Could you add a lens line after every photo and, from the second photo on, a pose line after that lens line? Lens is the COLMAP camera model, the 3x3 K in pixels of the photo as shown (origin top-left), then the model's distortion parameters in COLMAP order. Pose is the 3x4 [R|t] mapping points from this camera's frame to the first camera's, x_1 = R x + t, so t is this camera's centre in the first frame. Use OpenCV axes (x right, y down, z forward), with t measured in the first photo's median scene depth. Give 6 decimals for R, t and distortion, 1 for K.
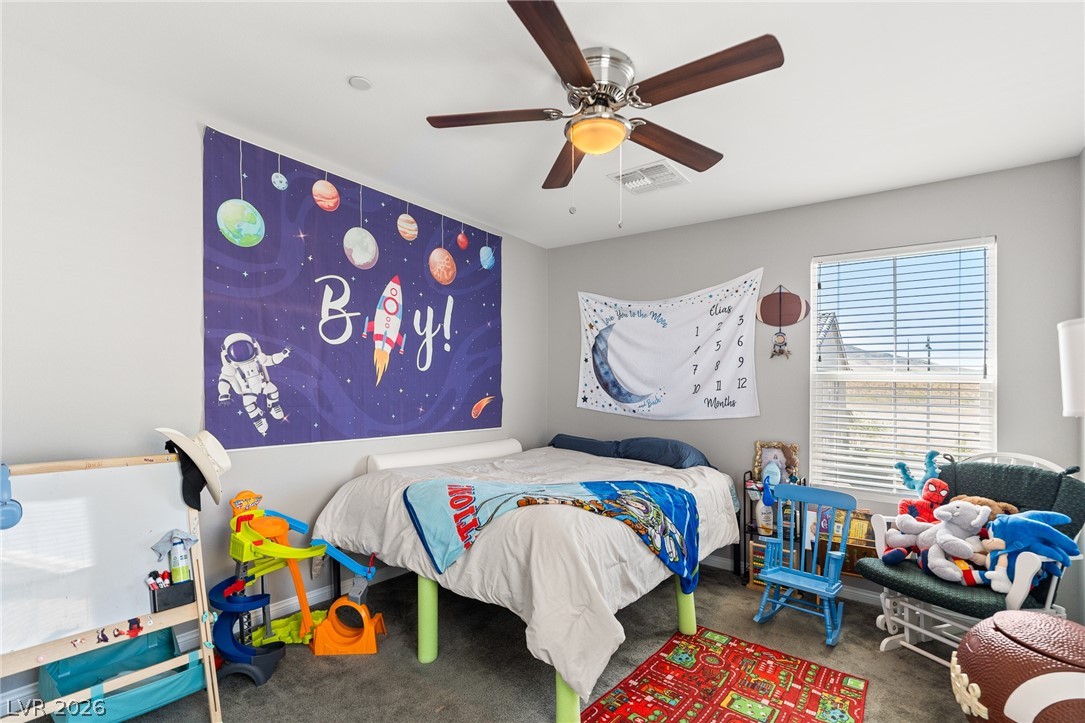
lens RADIAL K [[498.6, 0, 518.7], [0, 498.6, 383.5], [0, 0, 1]] dist [-0.006778, 0.002900]
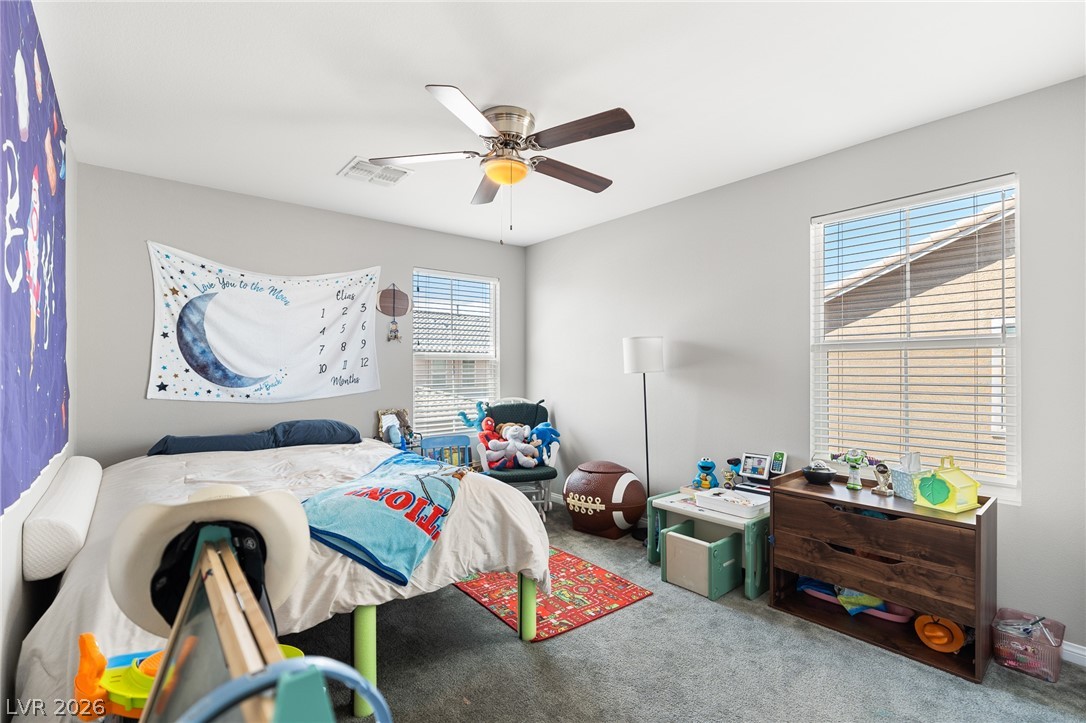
lens RADIAL K [[499.0, 0, 541.0], [0, 499.0, 357.7], [0, 0, 1]] dist [-0.006778, 0.002900]
pose [[0.214507, -0.007899, 0.976691, -0.525009], [0.009803, 0.999934, 0.005934, -0.012523], [-0.976673, 0.008302, 0.214570, 0.312002]]
